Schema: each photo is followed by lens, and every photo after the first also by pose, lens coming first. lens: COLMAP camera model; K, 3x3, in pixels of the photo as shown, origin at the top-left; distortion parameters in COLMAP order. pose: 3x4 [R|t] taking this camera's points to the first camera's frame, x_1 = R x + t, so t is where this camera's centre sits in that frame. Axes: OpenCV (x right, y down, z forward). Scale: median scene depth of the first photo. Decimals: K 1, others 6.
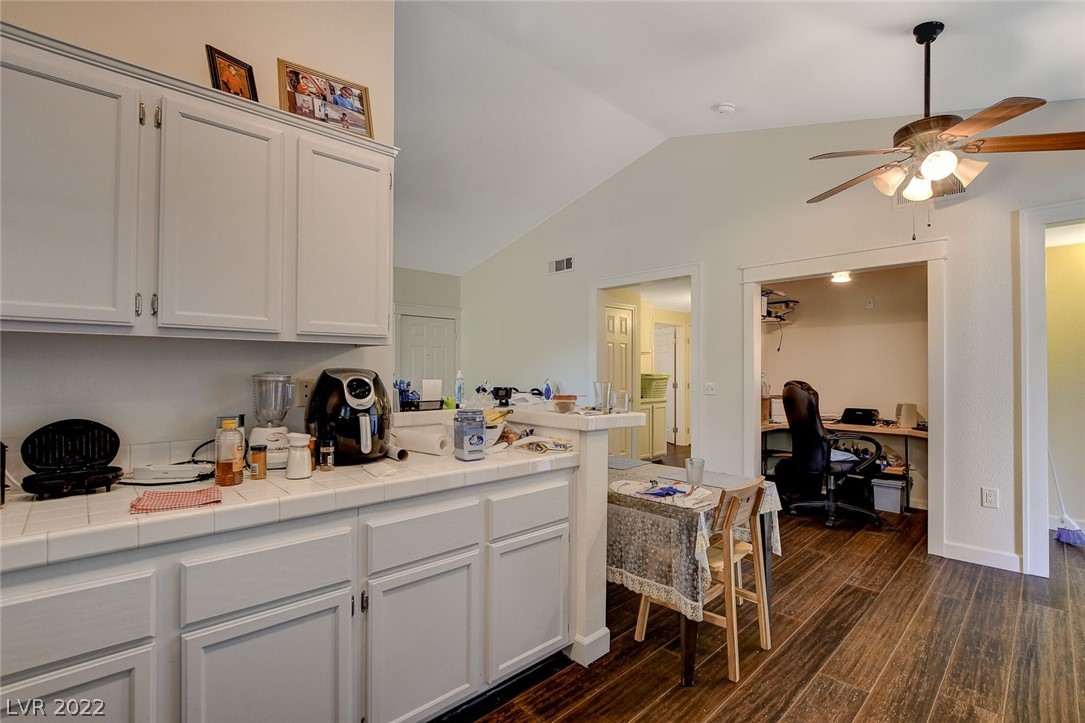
lens RADIAL K [[500.7, 0, 536.8], [0, 500.7, 364.1], [0, 0, 1]] dist [-0.008210, 0.001016]
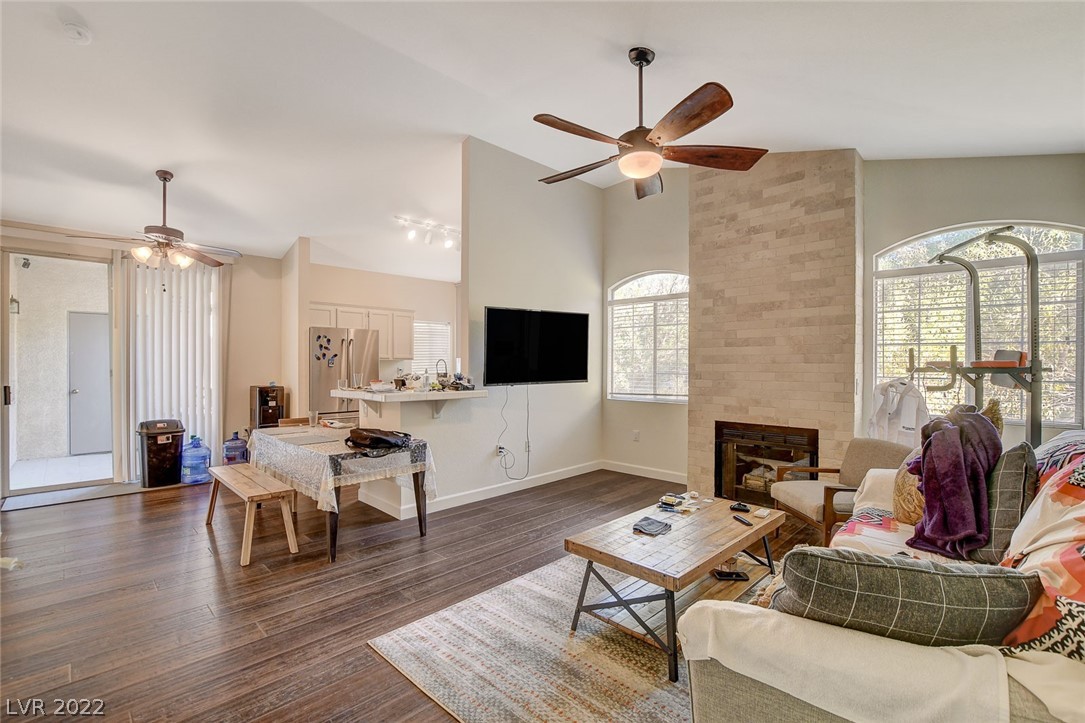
lens RADIAL K [[483.1, 0, 537.1], [0, 483.1, 362.2], [0, 0, 1]] dist [-0.015835, 0.001015]
pose [[-0.999707, -0.002993, -0.024037, -0.347648], [-0.002664, 0.999902, -0.013731, 0.009896], [0.024076, -0.013663, -0.999617, 1.918493]]
